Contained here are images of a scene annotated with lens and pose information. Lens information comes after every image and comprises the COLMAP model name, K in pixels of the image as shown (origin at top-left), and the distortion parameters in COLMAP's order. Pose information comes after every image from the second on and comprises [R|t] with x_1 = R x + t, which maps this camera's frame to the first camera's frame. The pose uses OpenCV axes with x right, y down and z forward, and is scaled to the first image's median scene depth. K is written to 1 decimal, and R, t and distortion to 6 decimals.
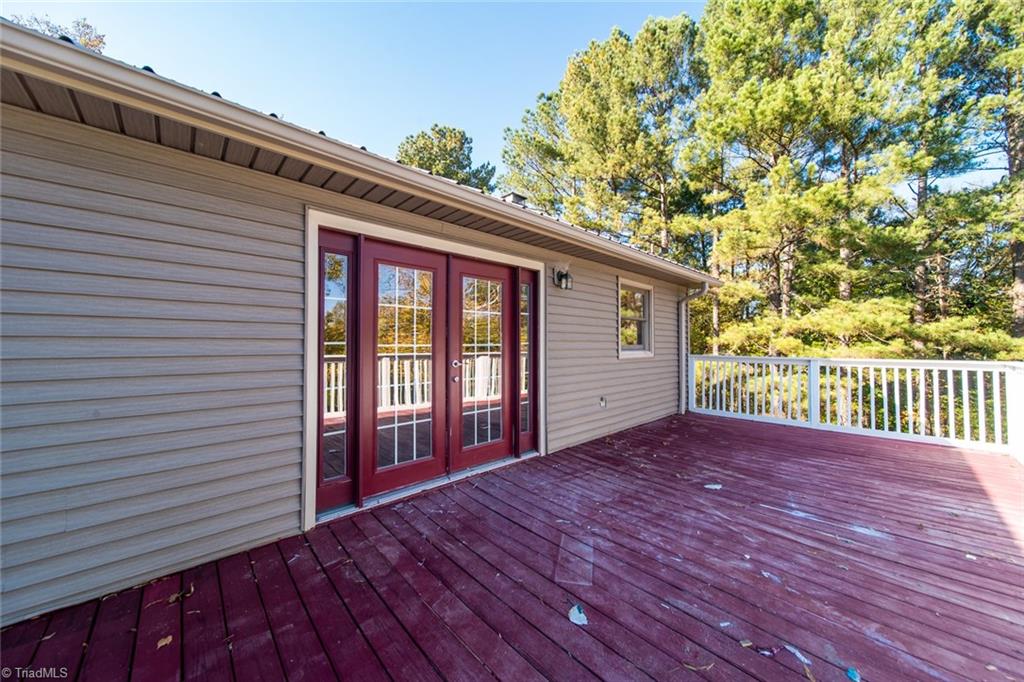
lens RADIAL K [[362.6, 0, 511.3], [0, 362.6, 341.6], [0, 0, 1]] dist [-0.002556, -0.000540]
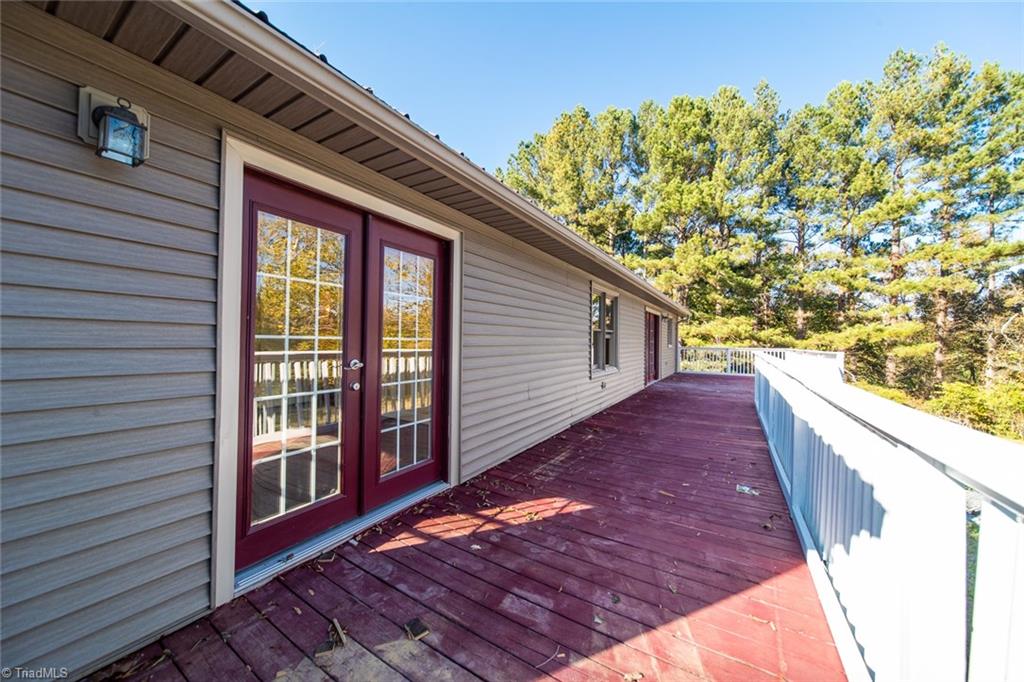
lens RADIAL K [[362.6, 0, 508.7], [0, 362.6, 341.2], [0, 0, 1]] dist [-0.002556, -0.000540]
pose [[0.966114, 0.012623, 0.257807, -0.504908], [-0.016330, 0.999792, 0.012244, -0.002981], [-0.257599, -0.016039, 0.966119, -0.408801]]
